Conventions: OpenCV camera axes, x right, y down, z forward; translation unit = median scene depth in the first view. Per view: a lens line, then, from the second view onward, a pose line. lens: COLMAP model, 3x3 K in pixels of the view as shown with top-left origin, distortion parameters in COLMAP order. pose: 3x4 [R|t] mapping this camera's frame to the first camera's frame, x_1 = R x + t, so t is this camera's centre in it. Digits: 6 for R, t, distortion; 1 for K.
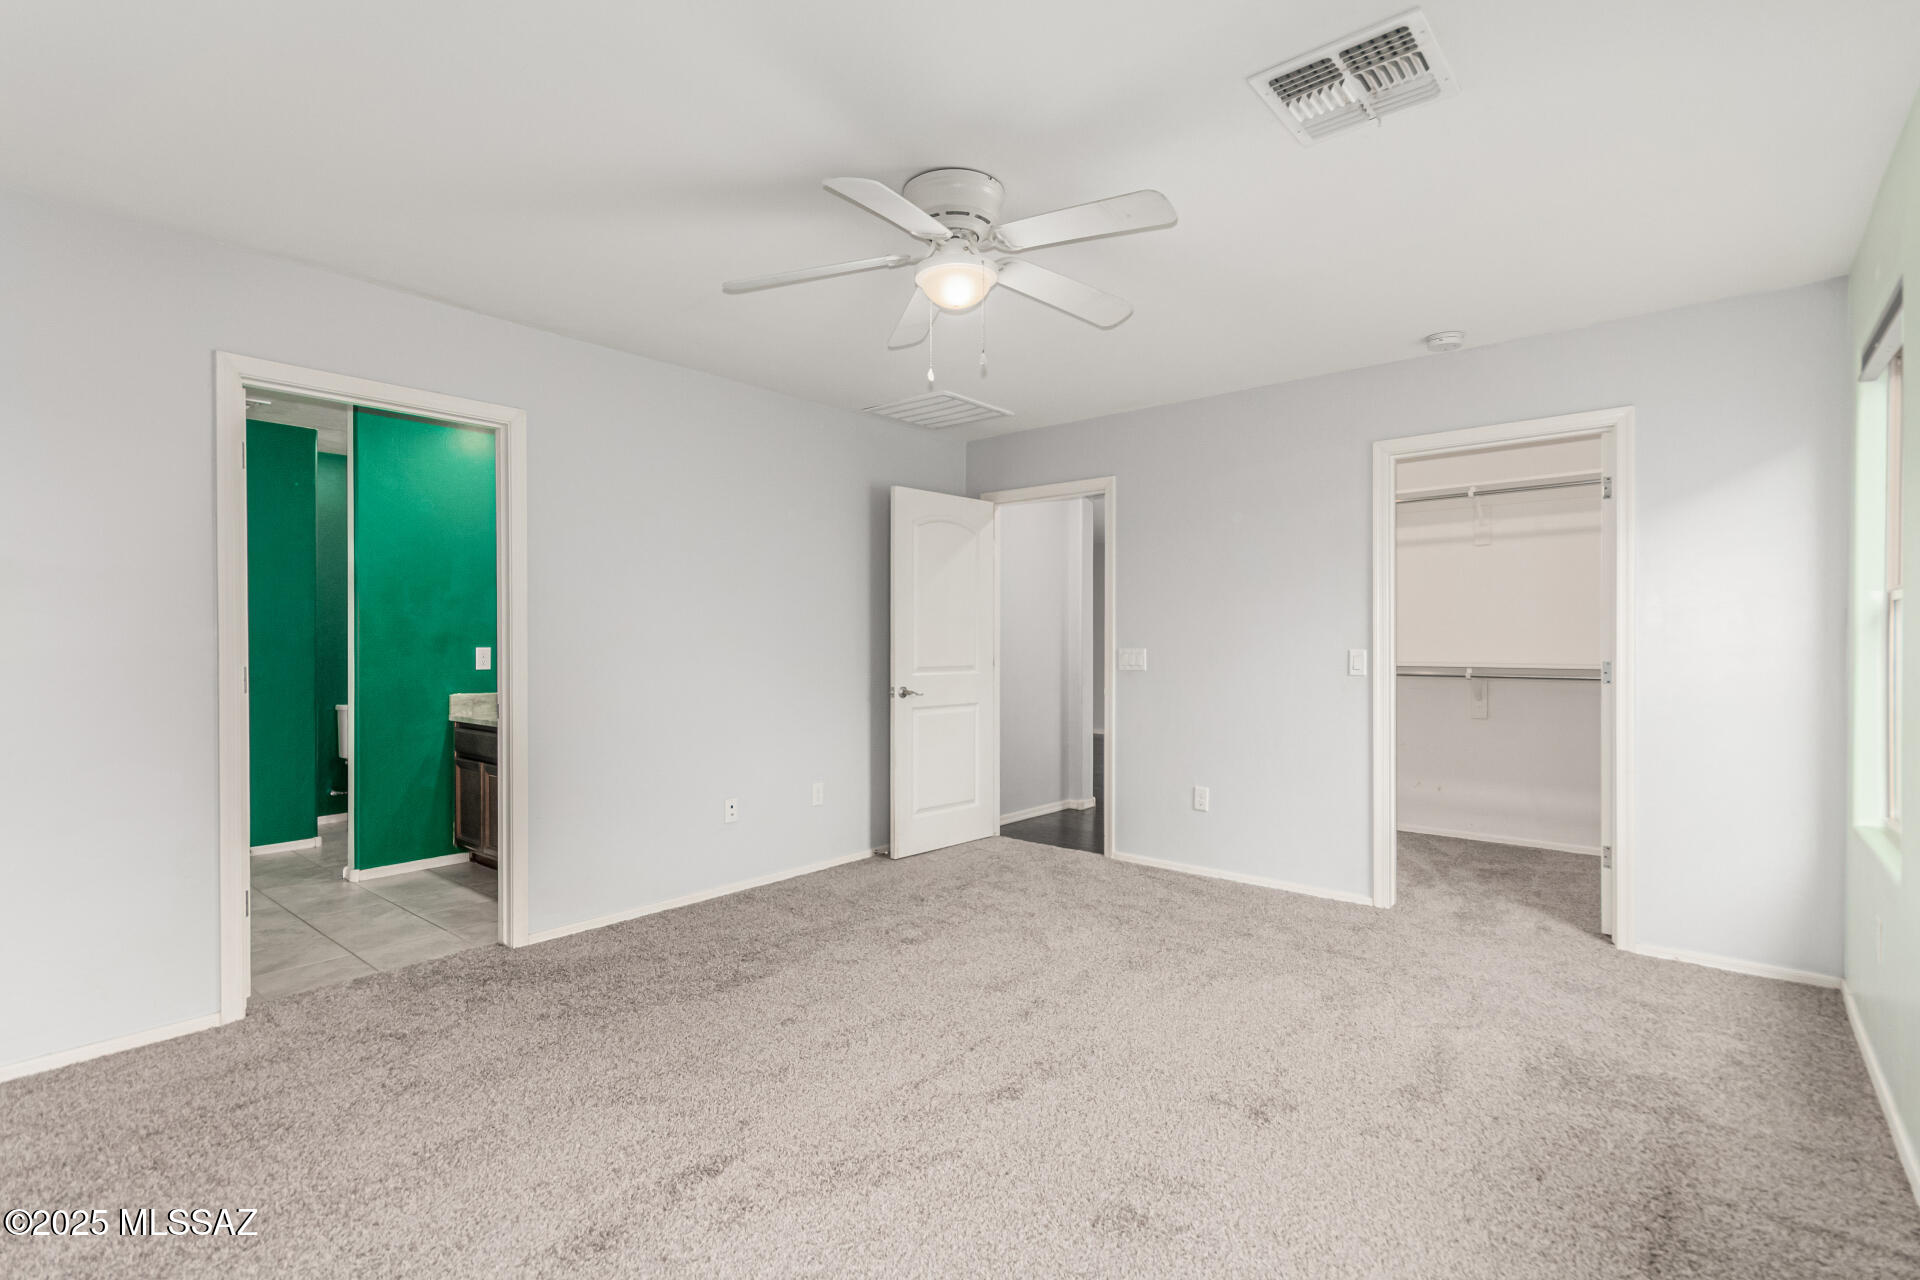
lens RADIAL K [[890.7, 0, 961.8], [0, 890.7, 644.7], [0, 0, 1]] dist [0.001452, 0.001609]
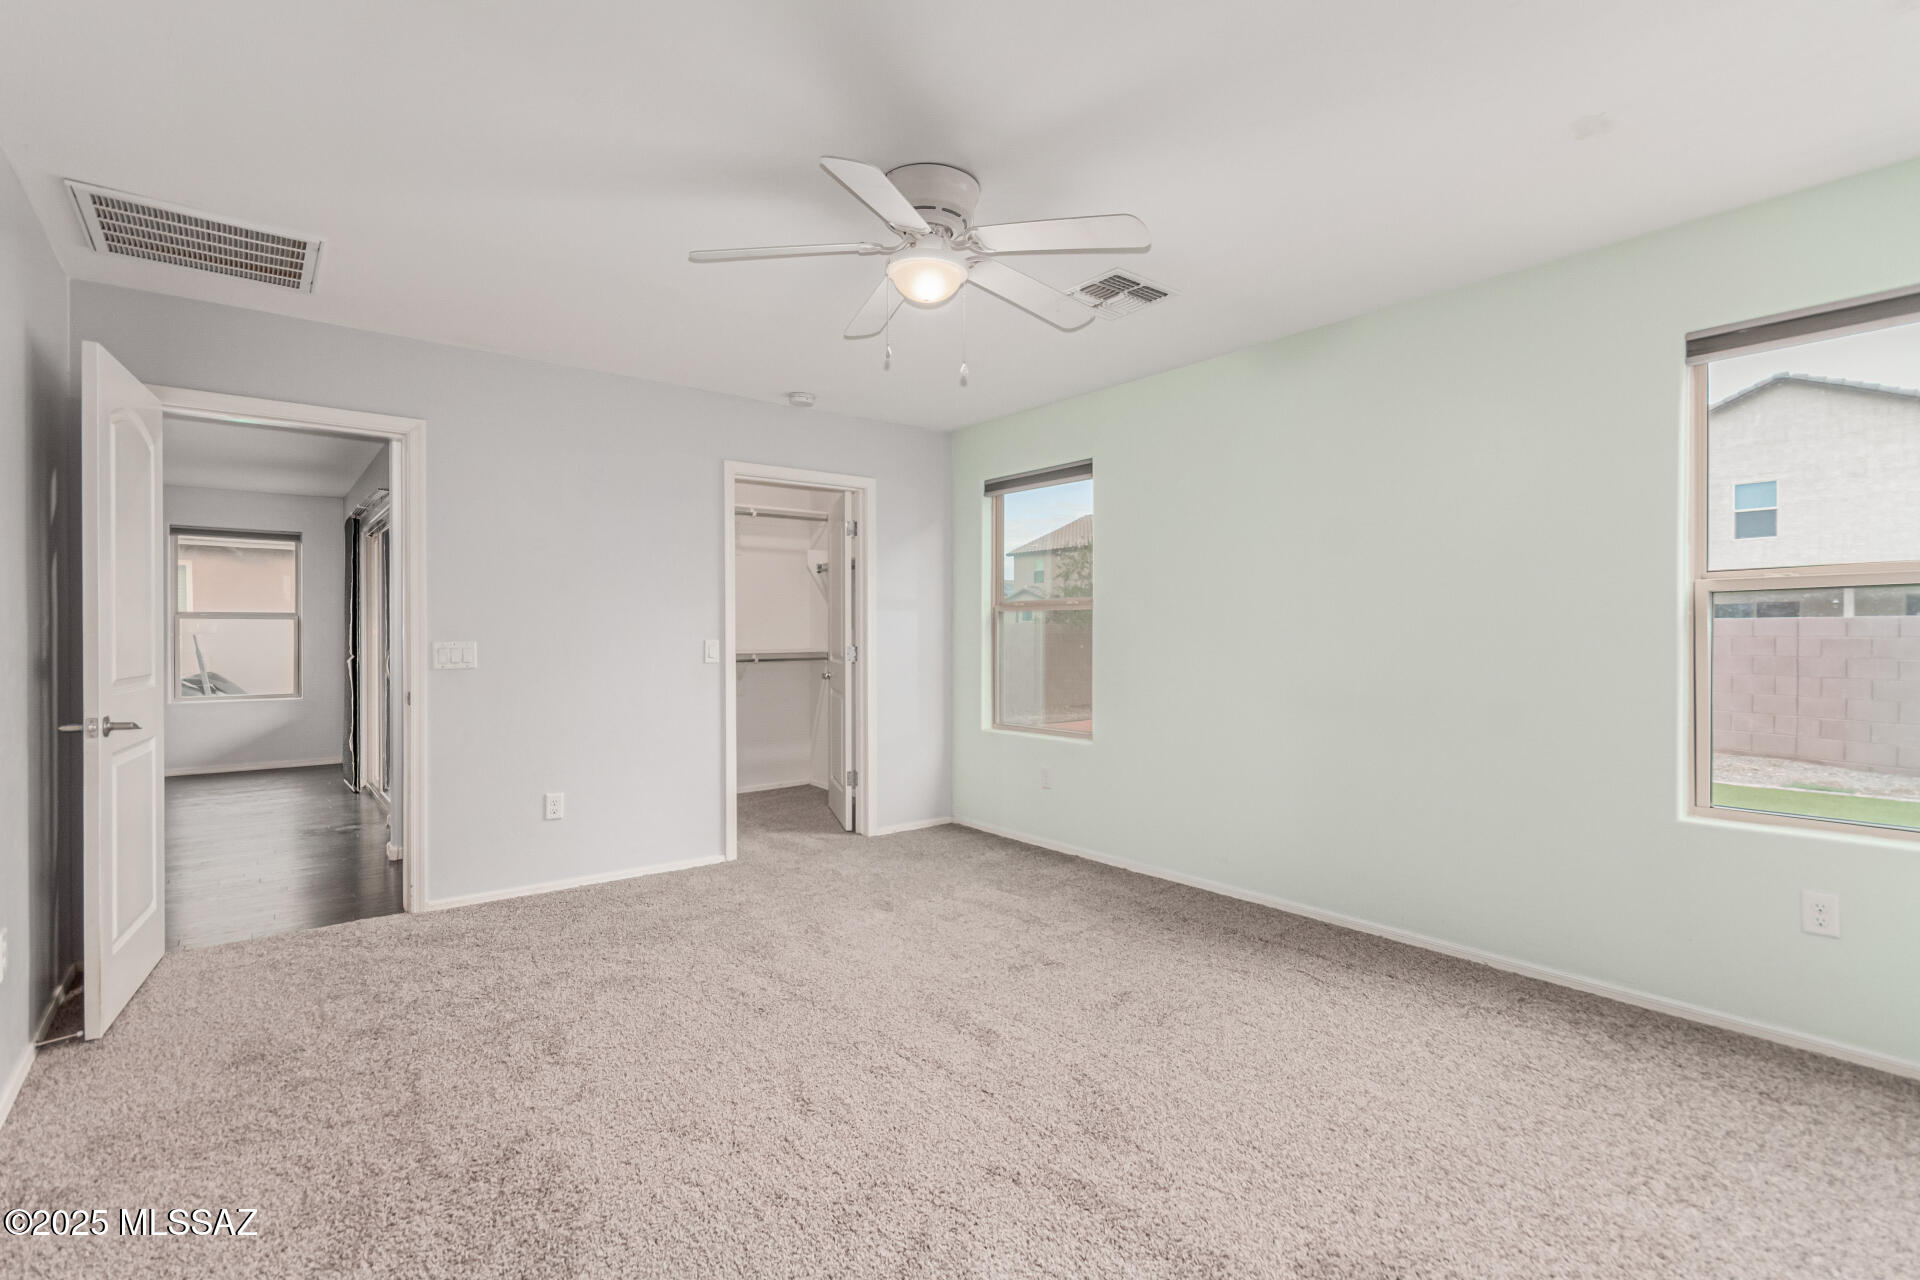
lens RADIAL K [[890.7, 0, 968.8], [0, 890.7, 640.0], [0, 0, 1]] dist [0.001452, 0.001609]
pose [[0.192487, -0.006241, 0.981280, -0.622473], [0.003685, 0.999977, 0.005637, 0.000061], [-0.981293, 0.002531, 0.192506, 0.475927]]
